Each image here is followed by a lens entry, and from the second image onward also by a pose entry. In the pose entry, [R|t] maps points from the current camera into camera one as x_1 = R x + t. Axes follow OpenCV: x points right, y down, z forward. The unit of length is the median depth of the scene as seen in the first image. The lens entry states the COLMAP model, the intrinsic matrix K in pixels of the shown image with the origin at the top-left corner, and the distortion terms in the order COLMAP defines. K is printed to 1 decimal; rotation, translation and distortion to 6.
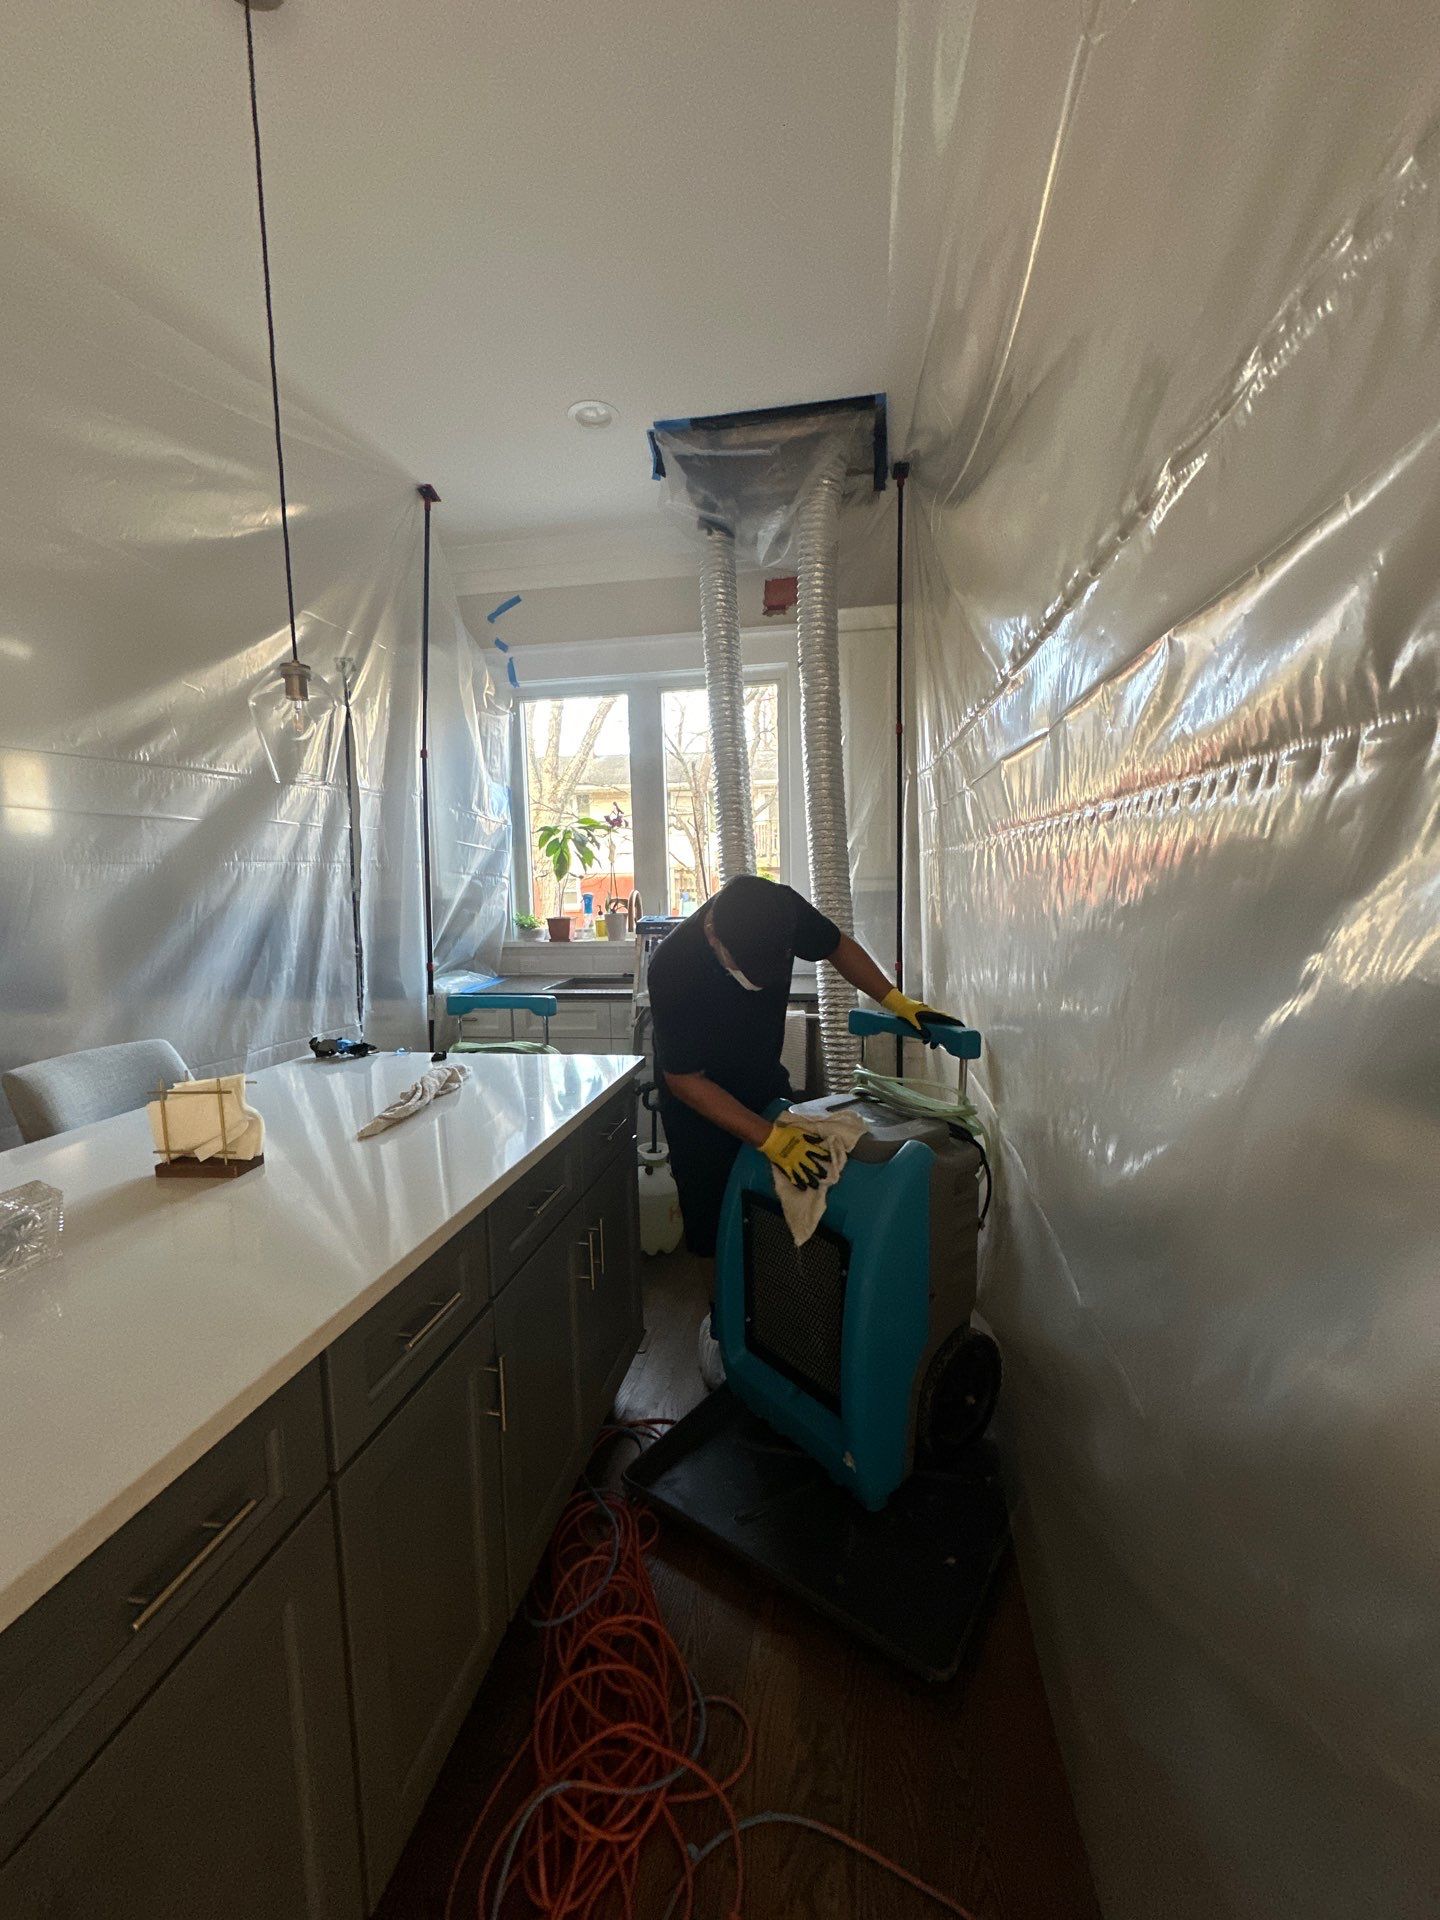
lens RADIAL K [[766.6, 0, 720.0], [0, 766.6, 960.0], [0, 0, 1]] dist [-0.000897, -0.000021]
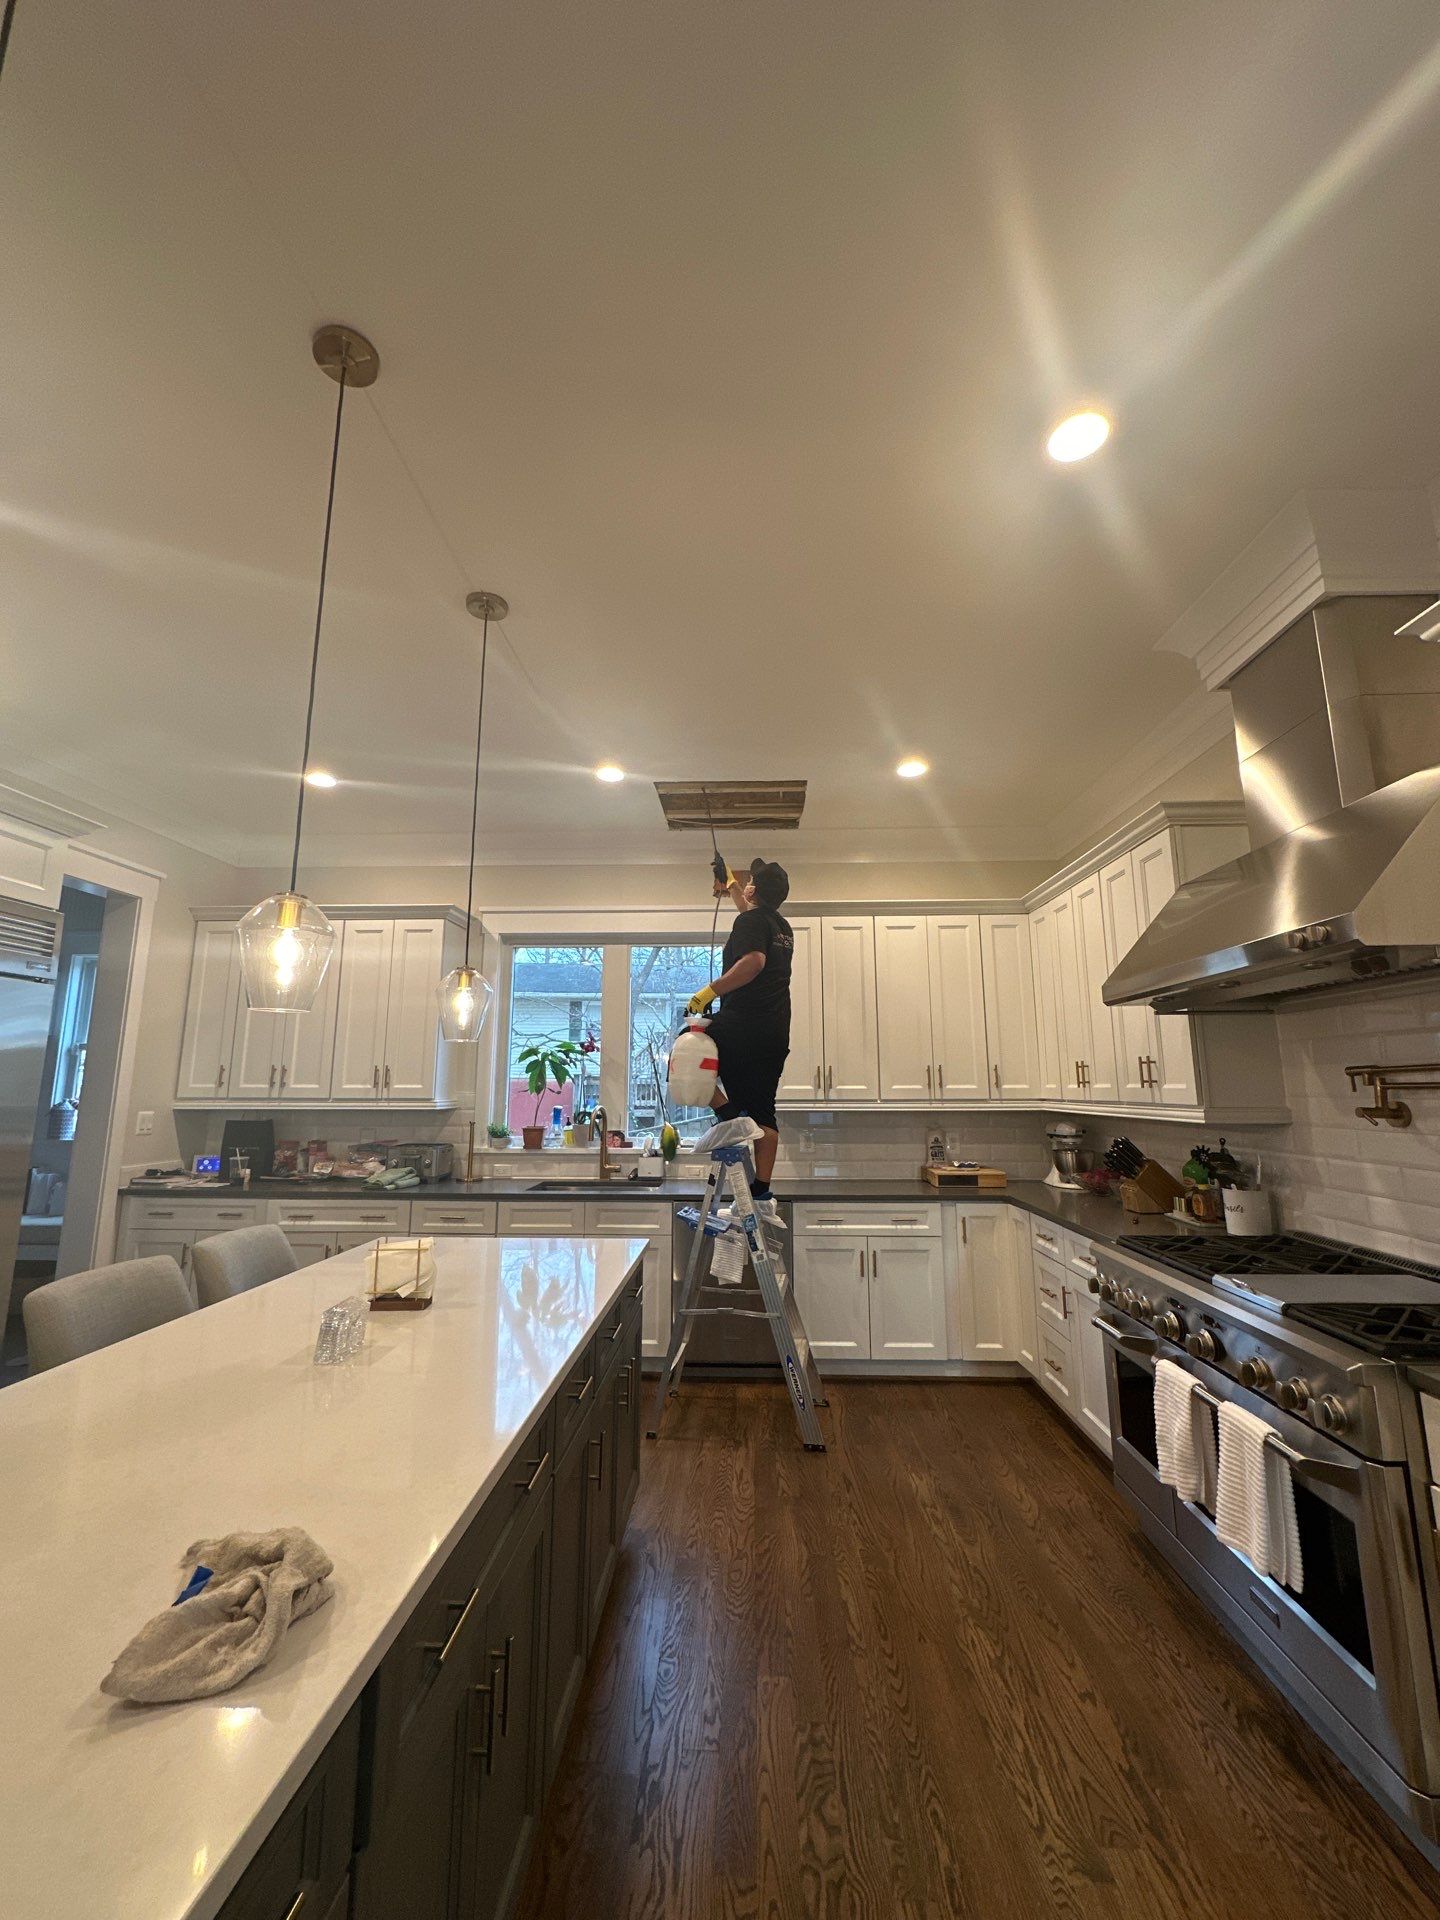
lens RADIAL K [[766.6, 0, 720.0], [0, 766.6, 960.0], [0, 0, 1]] dist [-0.000897, -0.000021]
pose [[0.991589, 0.045834, 0.121038, -0.083442], [-0.012081, 0.963888, -0.266034, 0.005196], [-0.128860, 0.262335, 0.956334, -0.212152]]
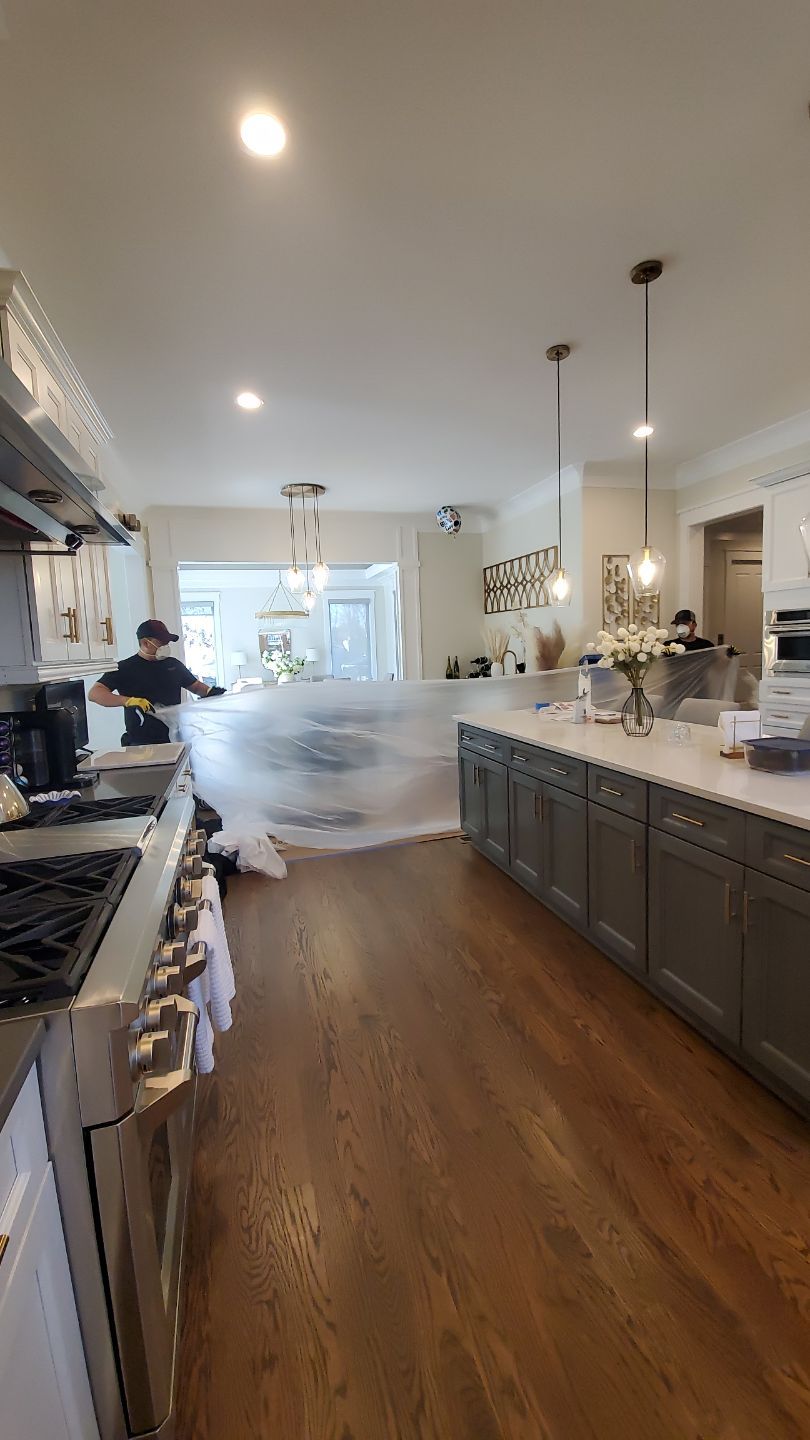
lens RADIAL K [[574.3, 0, 405.0], [0, 574.3, 720.0], [0, 0, 1]] dist [-0.000191, -0.000008]
pose [[-0.898305, 0.111744, -0.424924, 0.324458], [0.017670, 0.975524, 0.219183, -0.075840], [0.439016, 0.189385, -0.878293, 0.668306]]
